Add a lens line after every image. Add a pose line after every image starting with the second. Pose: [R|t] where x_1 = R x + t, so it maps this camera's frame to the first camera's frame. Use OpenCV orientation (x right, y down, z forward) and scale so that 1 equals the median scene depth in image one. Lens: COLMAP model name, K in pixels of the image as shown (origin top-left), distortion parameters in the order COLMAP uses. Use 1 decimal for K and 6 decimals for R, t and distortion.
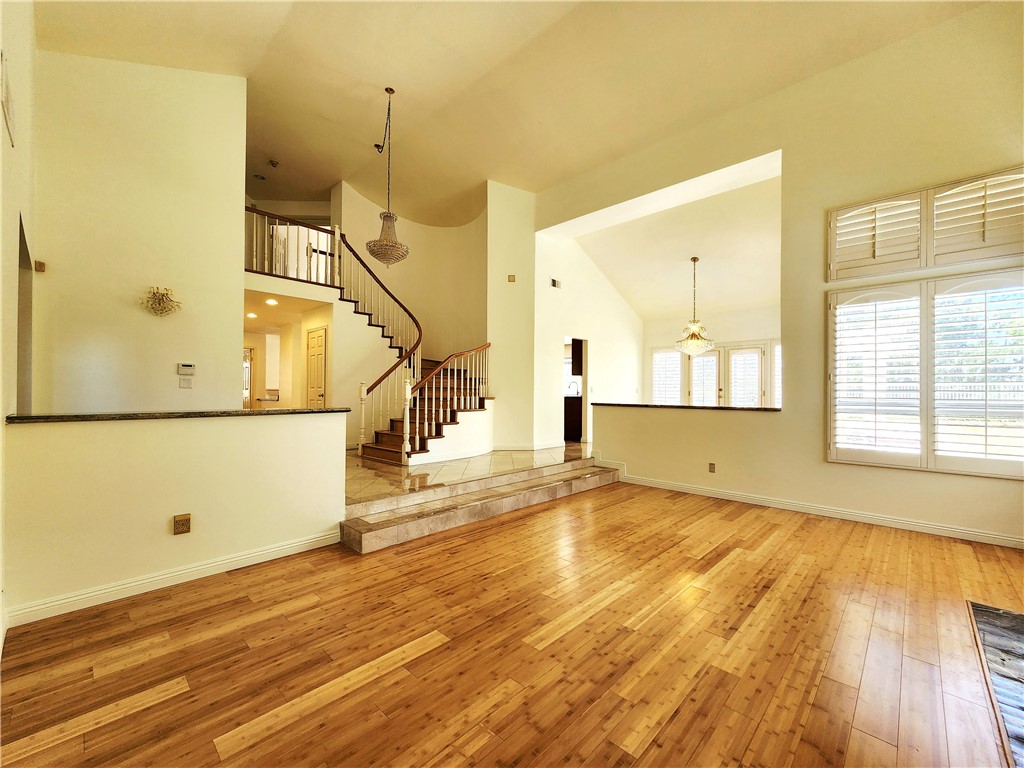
lens RADIAL K [[424.1, 0, 510.9], [0, 424.1, 386.7], [0, 0, 1]] dist [-0.000566, 0.000960]
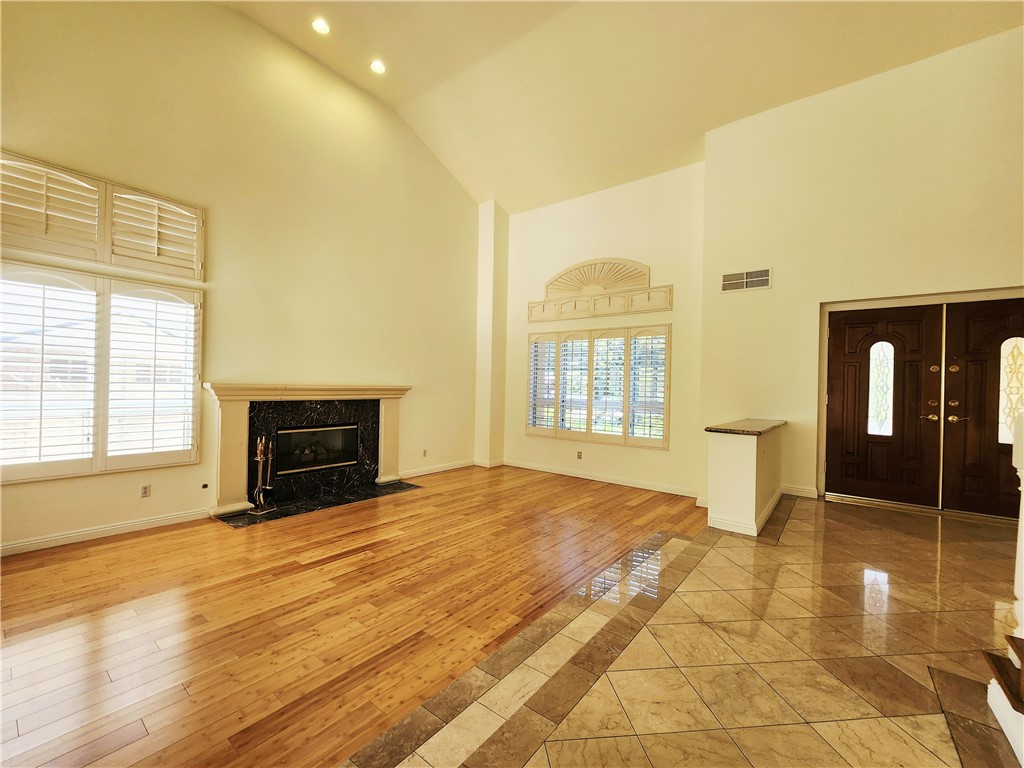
lens RADIAL K [[424.1, 0, 511.0], [0, 424.1, 389.8], [0, 0, 1]] dist [-0.000566, 0.000960]
pose [[-0.994623, -0.027928, -0.099722, 0.191783], [-0.026869, 0.999568, -0.011951, -0.013725], [0.100013, -0.009208, -0.994944, 2.174919]]
